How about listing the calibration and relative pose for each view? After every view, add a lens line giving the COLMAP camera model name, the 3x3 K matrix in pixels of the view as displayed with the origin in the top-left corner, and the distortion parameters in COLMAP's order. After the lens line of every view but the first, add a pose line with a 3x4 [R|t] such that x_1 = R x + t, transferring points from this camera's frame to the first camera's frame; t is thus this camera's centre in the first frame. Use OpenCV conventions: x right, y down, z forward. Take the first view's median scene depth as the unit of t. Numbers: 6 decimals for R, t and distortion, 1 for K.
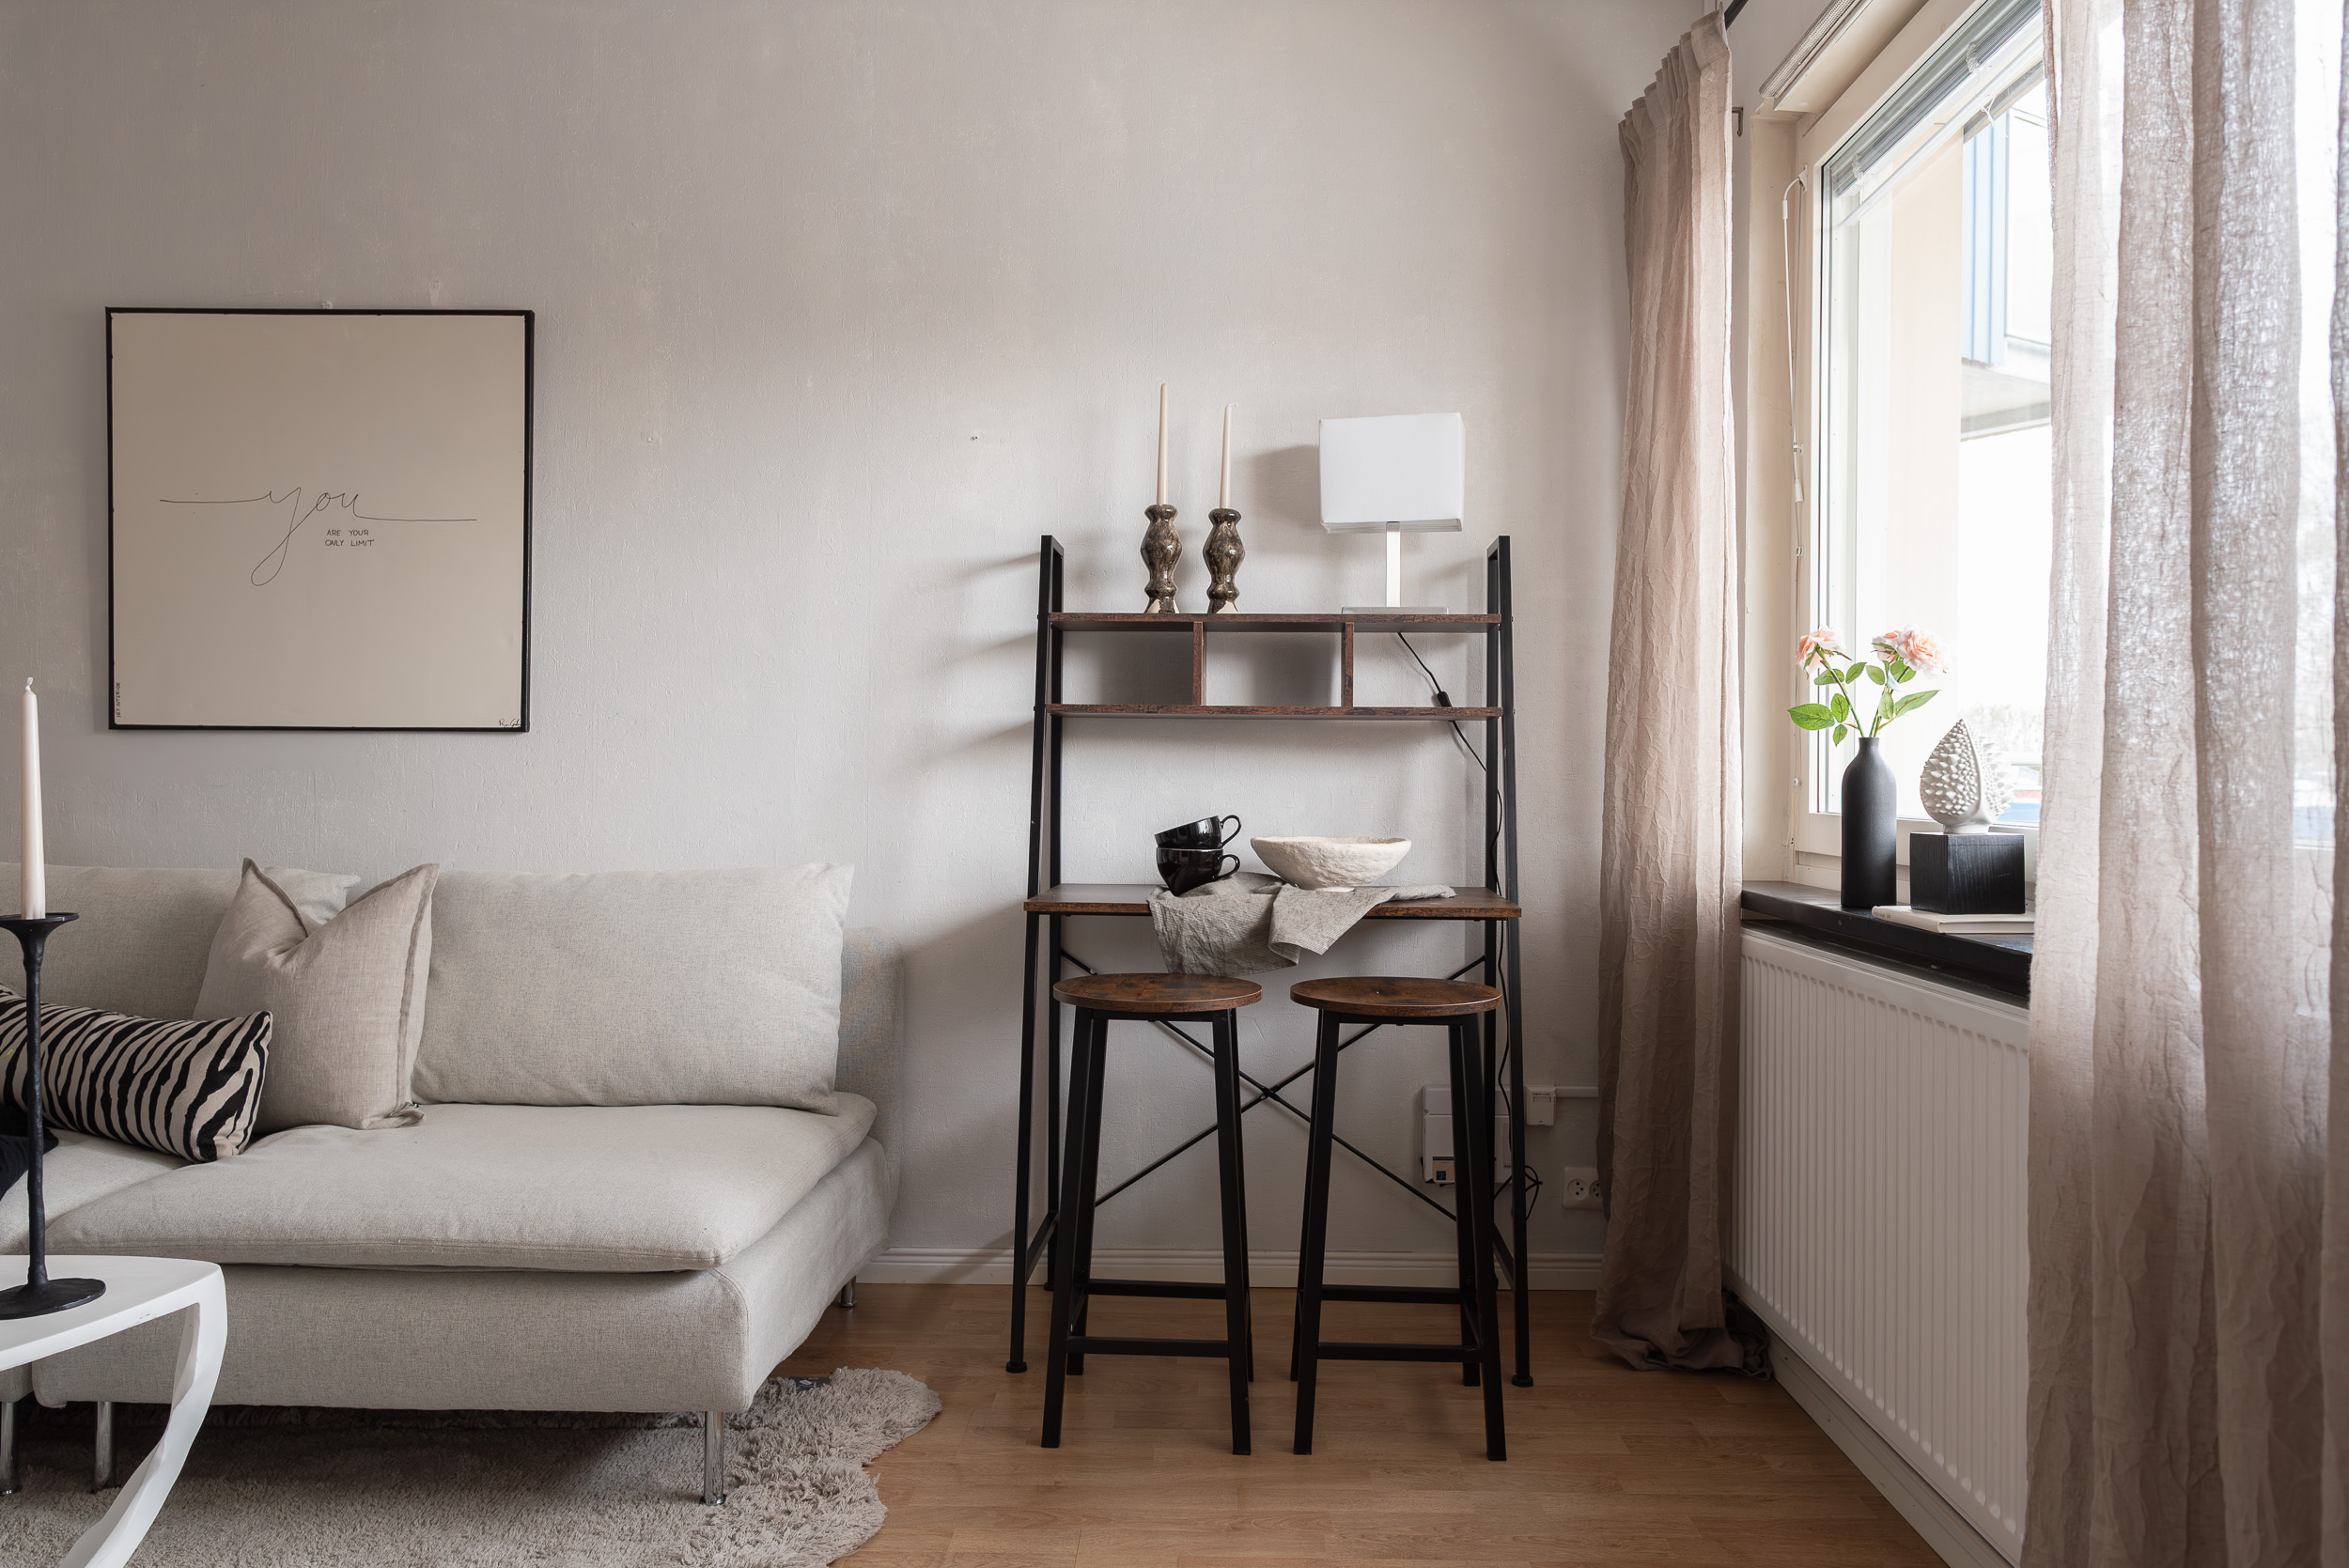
lens RADIAL K [[1585.0, 0, 1171.7], [0, 1585.0, 776.9], [0, 0, 1]] dist [-0.008535, -0.001517]
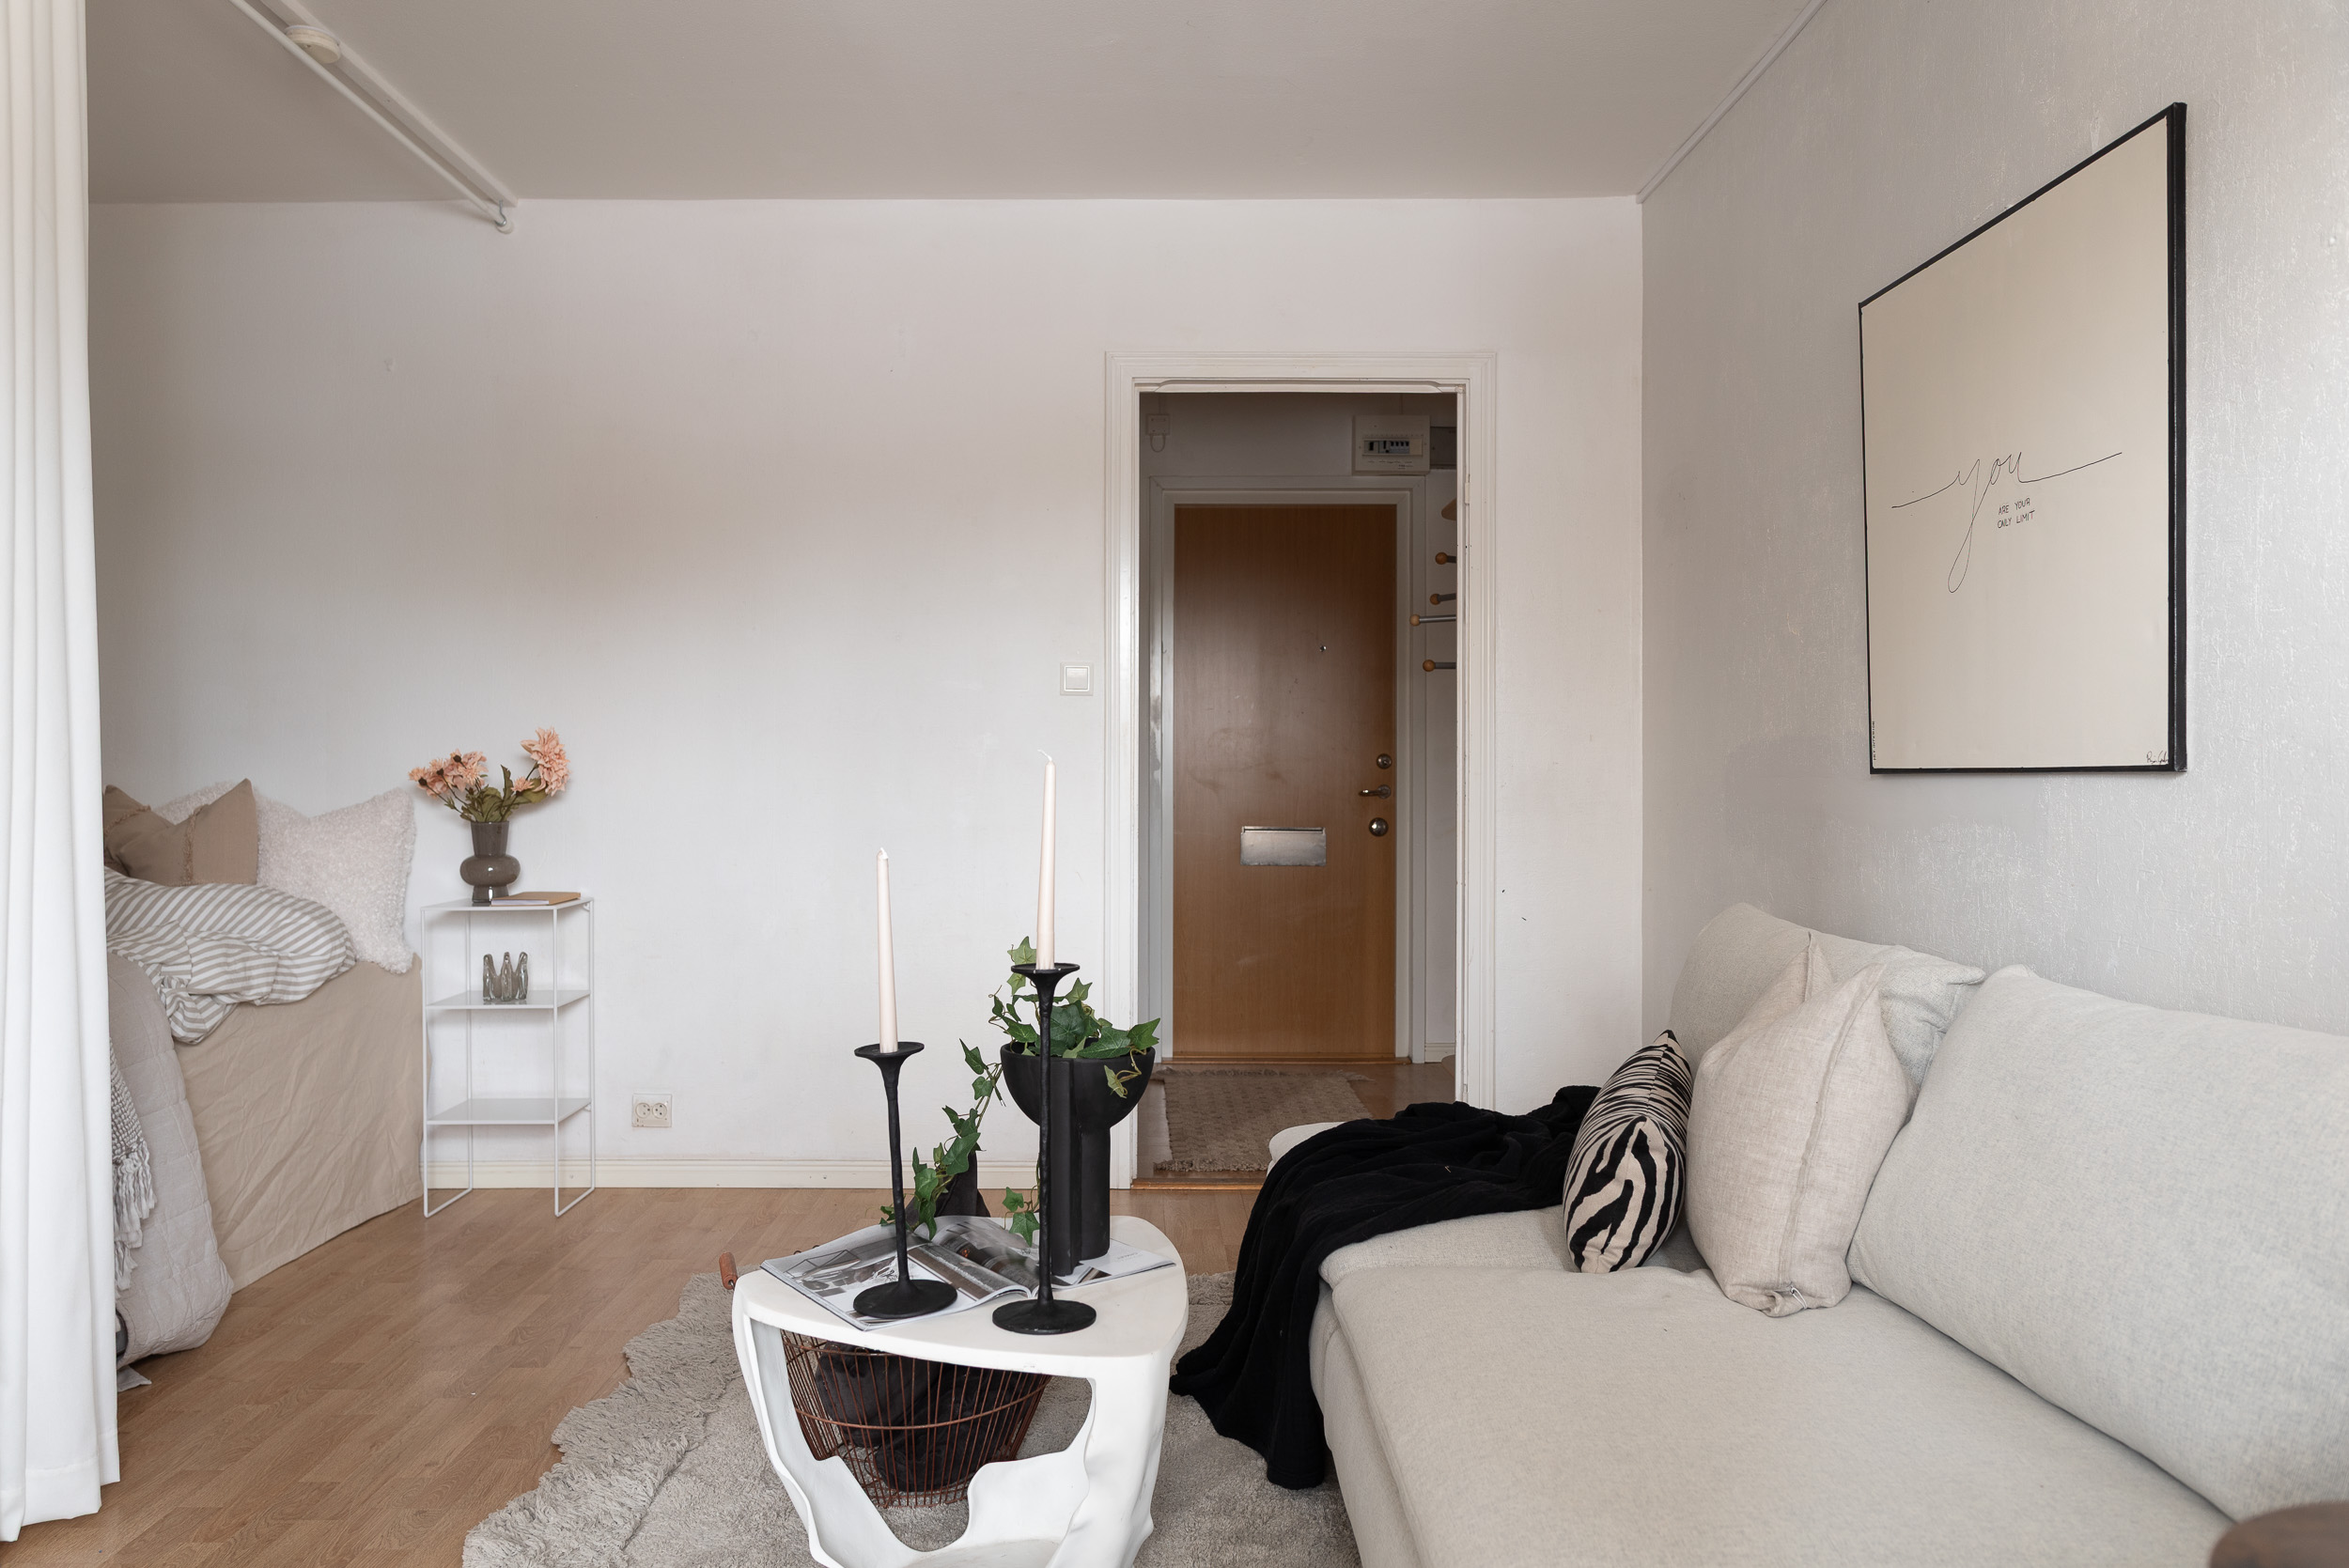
lens RADIAL K [[1585.0, 0, 1169.8], [0, 1585.0, 782.4], [0, 0, 1]] dist [-0.008535, -0.001517]
pose [[0.031775, -0.003944, -0.999487, 0.246458], [-0.007259, 0.999965, -0.004177, -0.022252], [0.999469, 0.007388, 0.031745, 0.686299]]
